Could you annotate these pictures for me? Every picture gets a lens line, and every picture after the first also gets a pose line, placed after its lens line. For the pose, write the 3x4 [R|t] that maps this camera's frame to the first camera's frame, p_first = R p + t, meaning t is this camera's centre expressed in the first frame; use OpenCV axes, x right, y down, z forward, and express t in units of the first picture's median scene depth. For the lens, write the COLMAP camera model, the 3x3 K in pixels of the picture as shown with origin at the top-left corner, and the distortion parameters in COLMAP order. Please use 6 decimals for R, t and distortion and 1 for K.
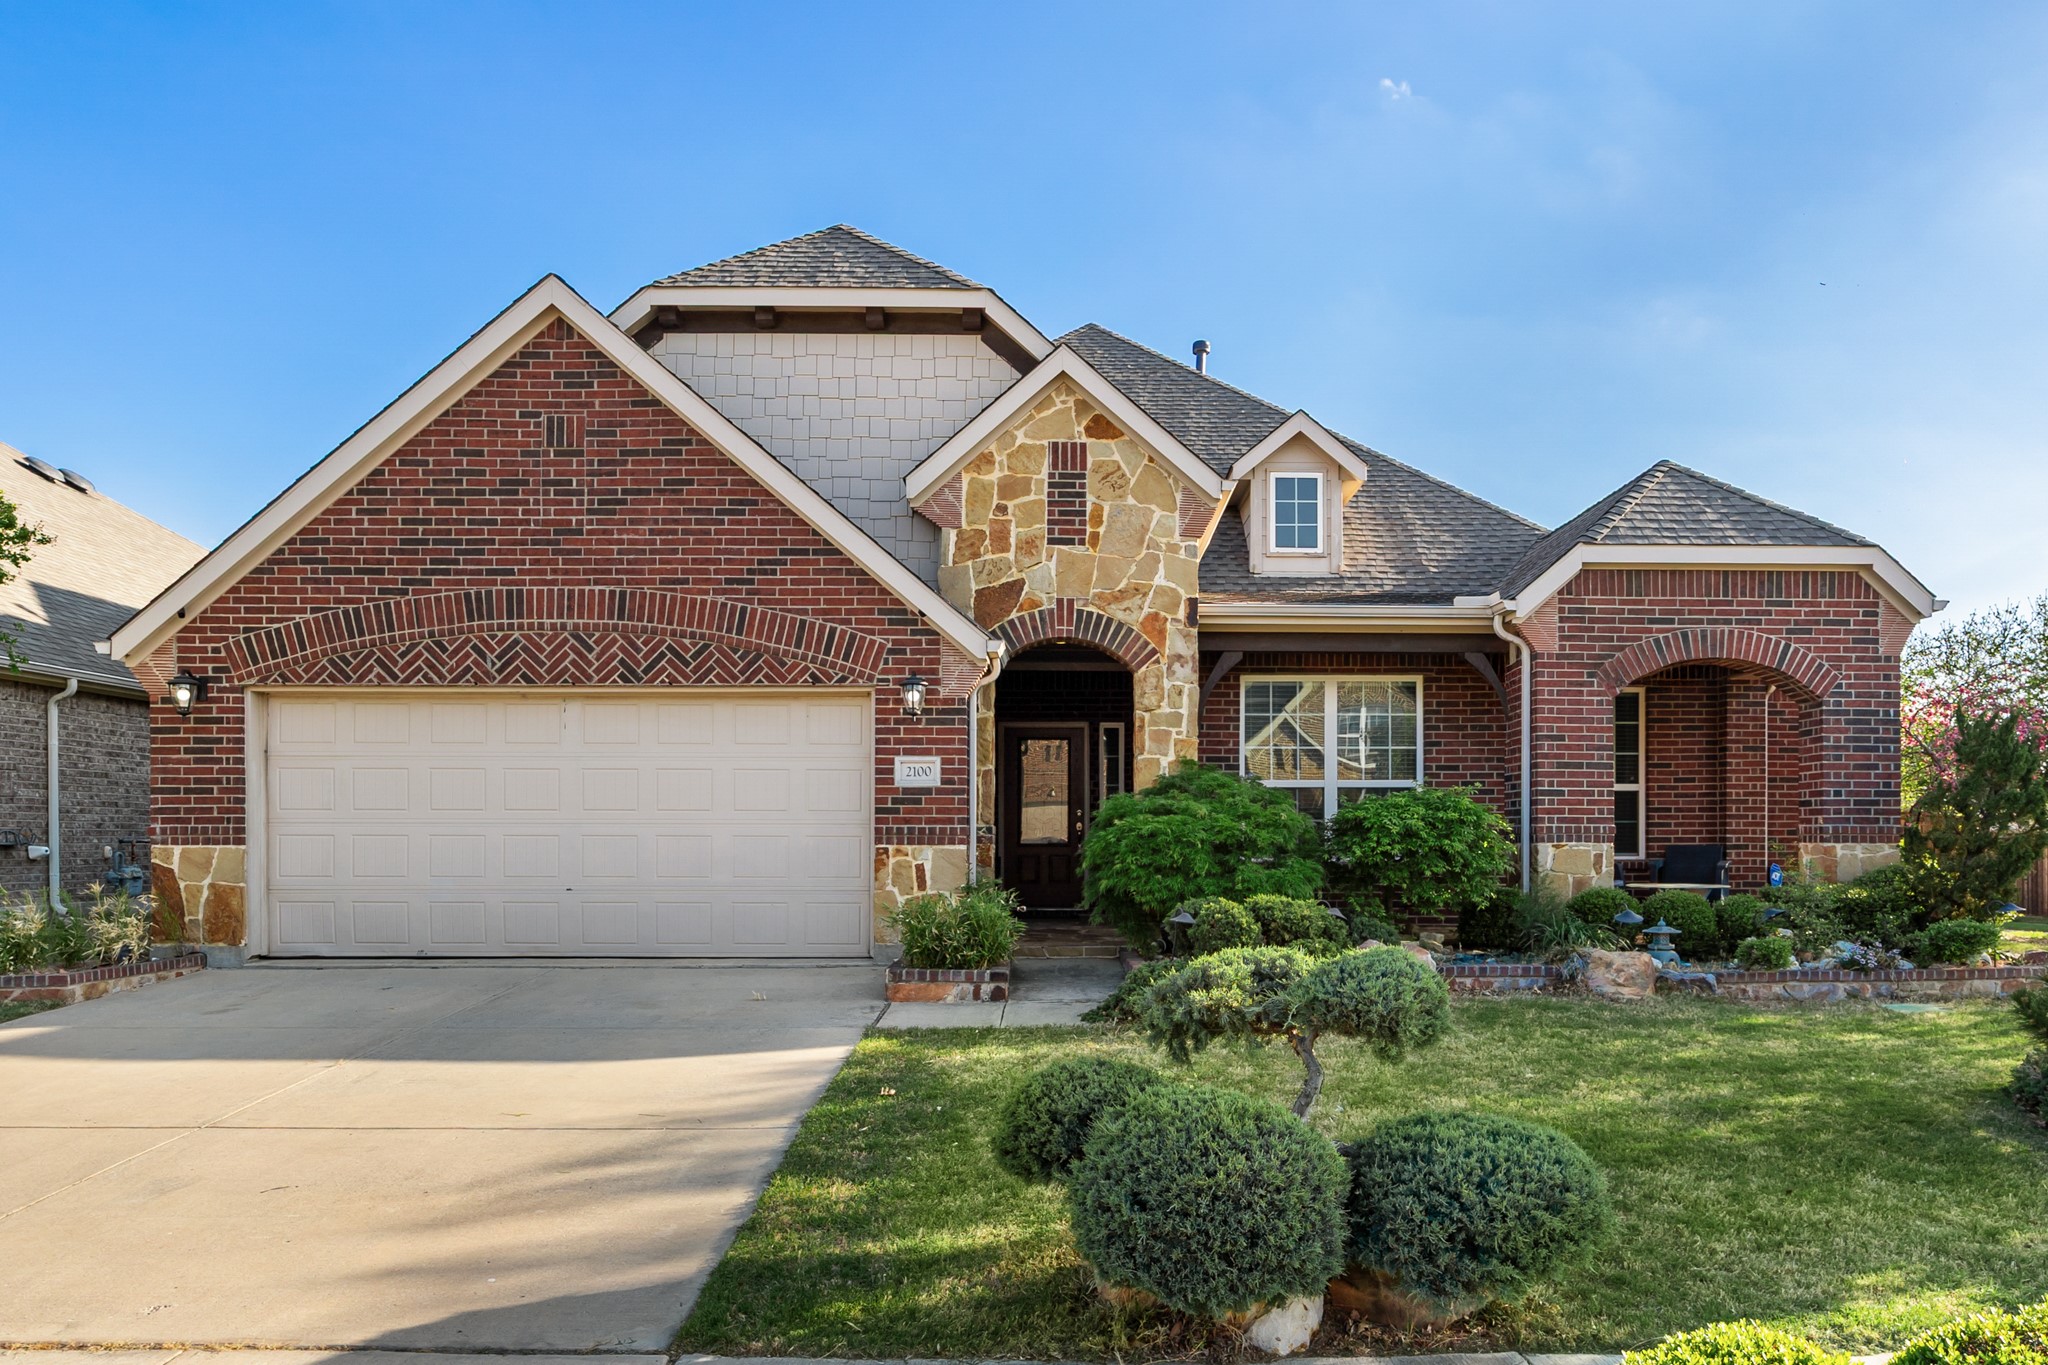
lens RADIAL K [[1403.6, 0, 1026.4], [0, 1403.6, 854.3], [0, 0, 1]] dist [-0.003737, -0.004441]
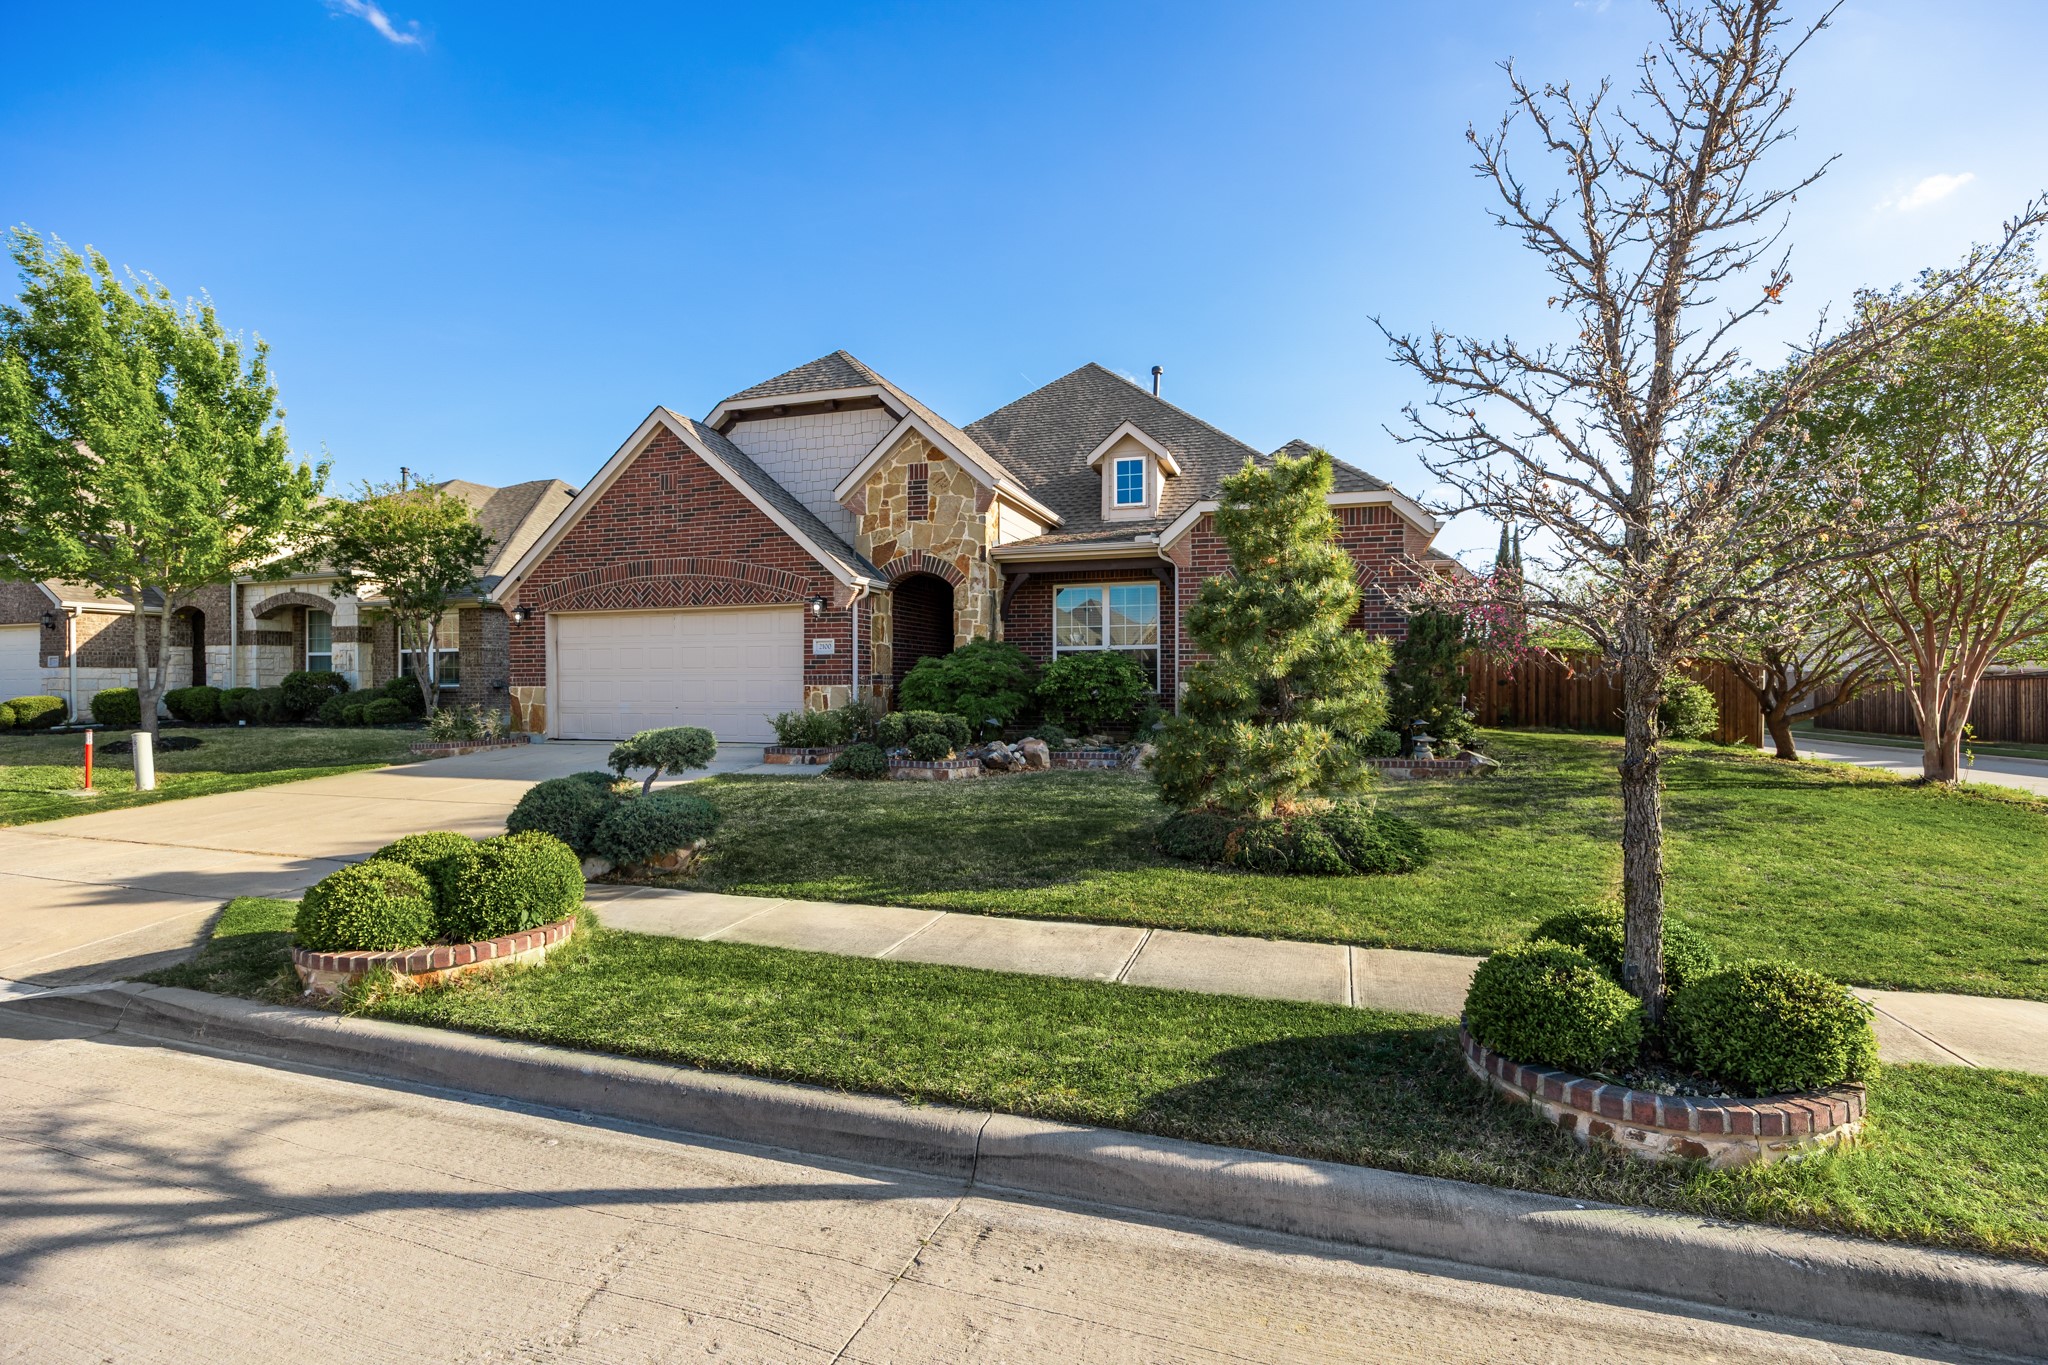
lens RADIAL K [[986.9, 0, 1021.5], [0, 986.9, 685.2], [0, 0, 1]] dist [-0.000736, 0.000040]
pose [[0.943368, -0.003673, -0.331727, 0.581541], [0.000986, 0.999965, -0.008267, 0.004780], [0.331746, 0.007472, 0.943339, -0.164232]]
